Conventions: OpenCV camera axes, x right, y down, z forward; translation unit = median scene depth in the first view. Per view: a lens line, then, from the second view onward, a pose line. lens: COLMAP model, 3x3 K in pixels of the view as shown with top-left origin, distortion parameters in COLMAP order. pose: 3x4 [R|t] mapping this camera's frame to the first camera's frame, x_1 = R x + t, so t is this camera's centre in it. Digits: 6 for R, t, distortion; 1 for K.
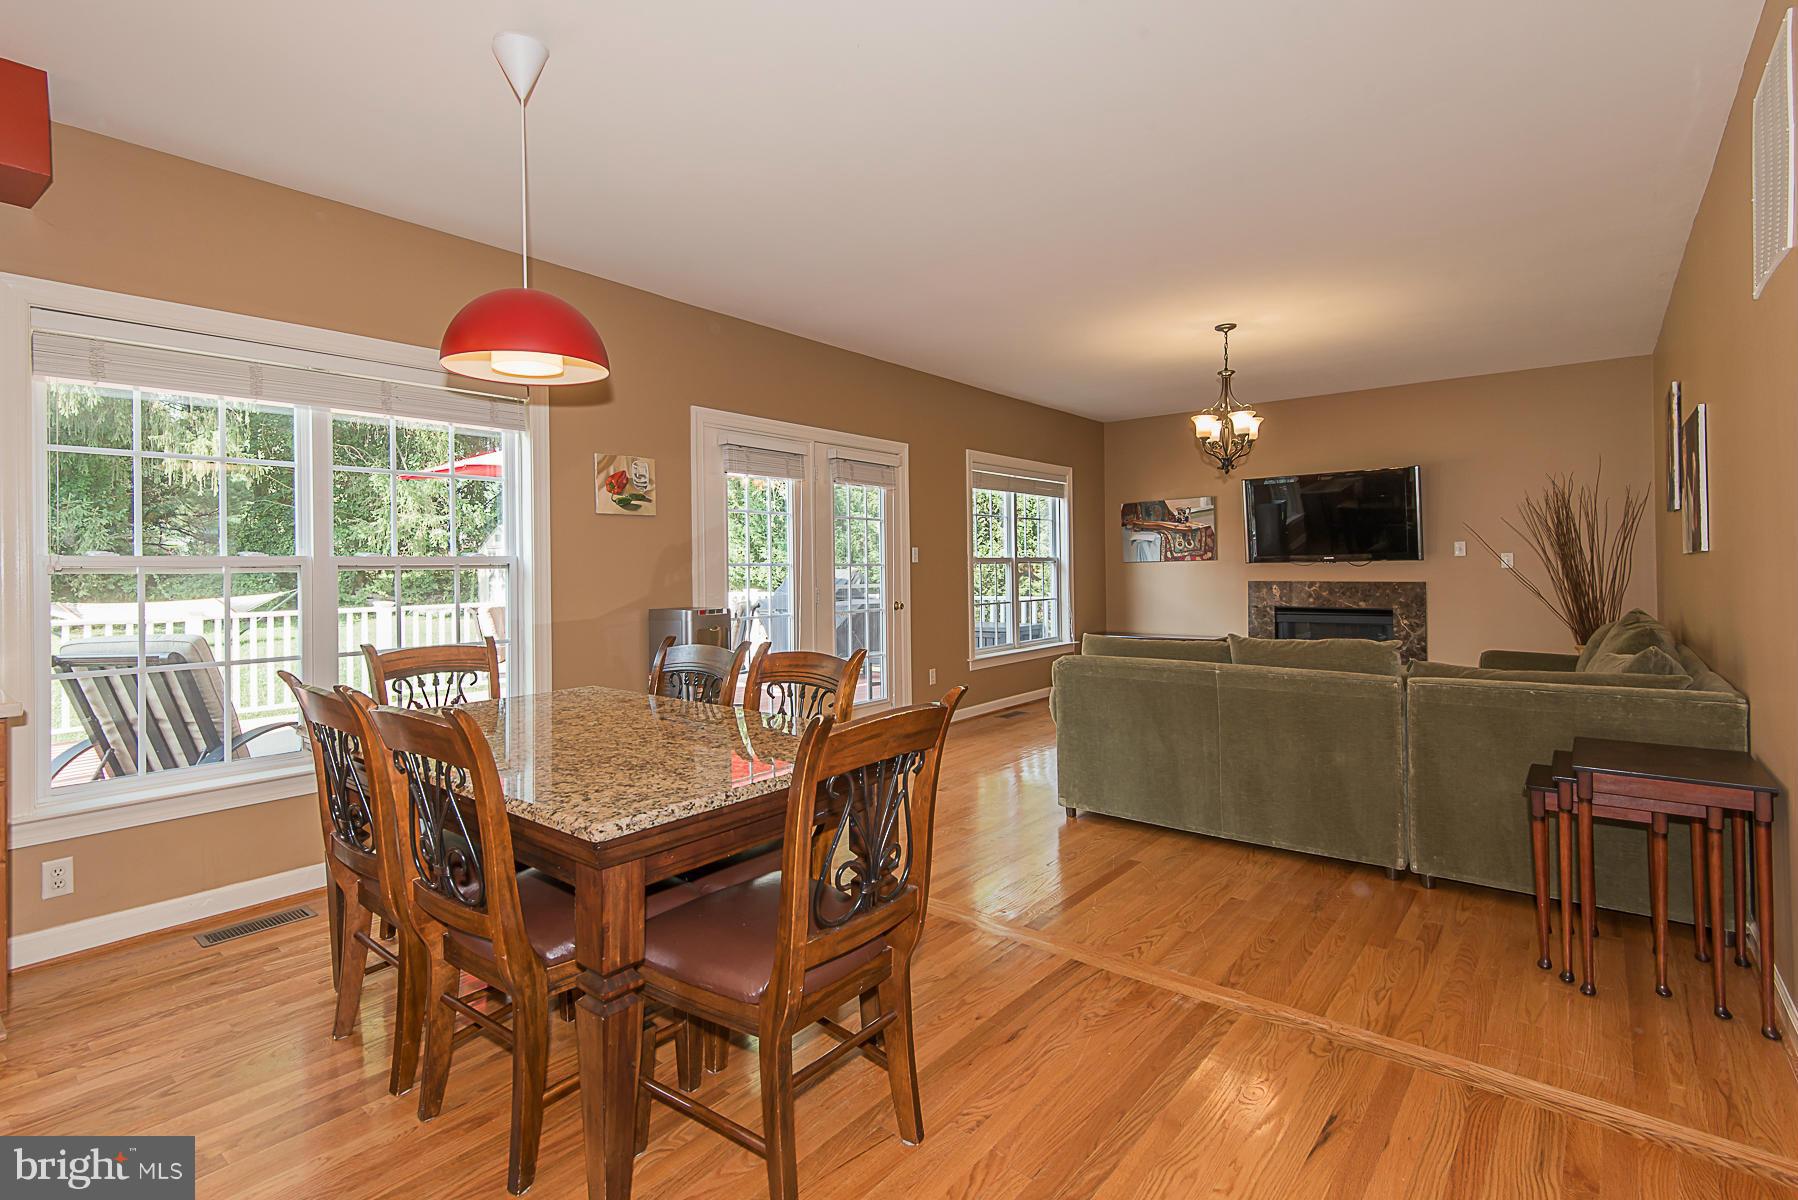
lens RADIAL K [[917.7, 0, 760.9], [0, 917.7, 568.8], [0, 0, 1]] dist [-0.000927, -0.000280]
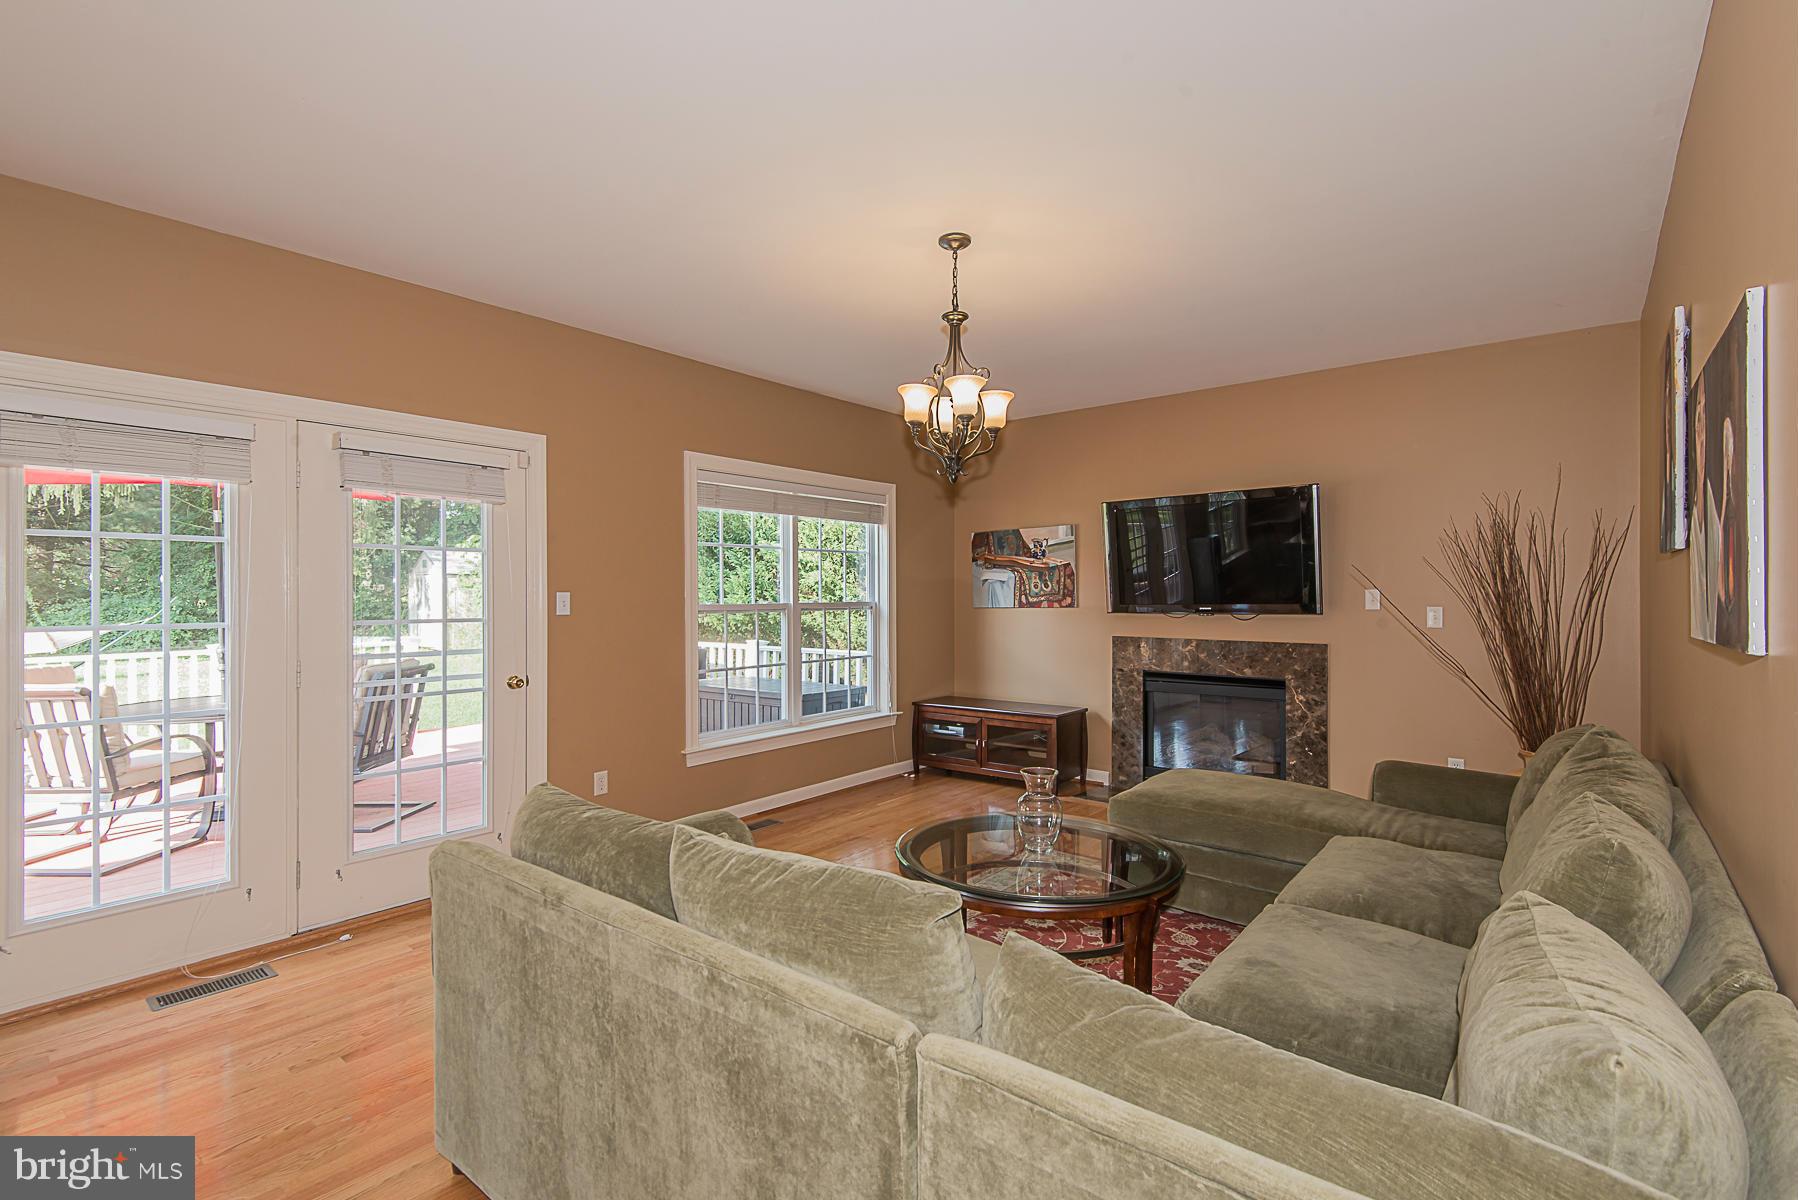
lens RADIAL K [[817.7, 0, 892.7], [0, 817.7, 596.4], [0, 0, 1]] dist [0.030191, -0.010910]
pose [[0.999121, 0.009852, 0.040739, 0.326680], [-0.010131, 0.999927, 0.006646, -0.022609], [-0.040670, -0.007053, 0.999148, 0.333815]]
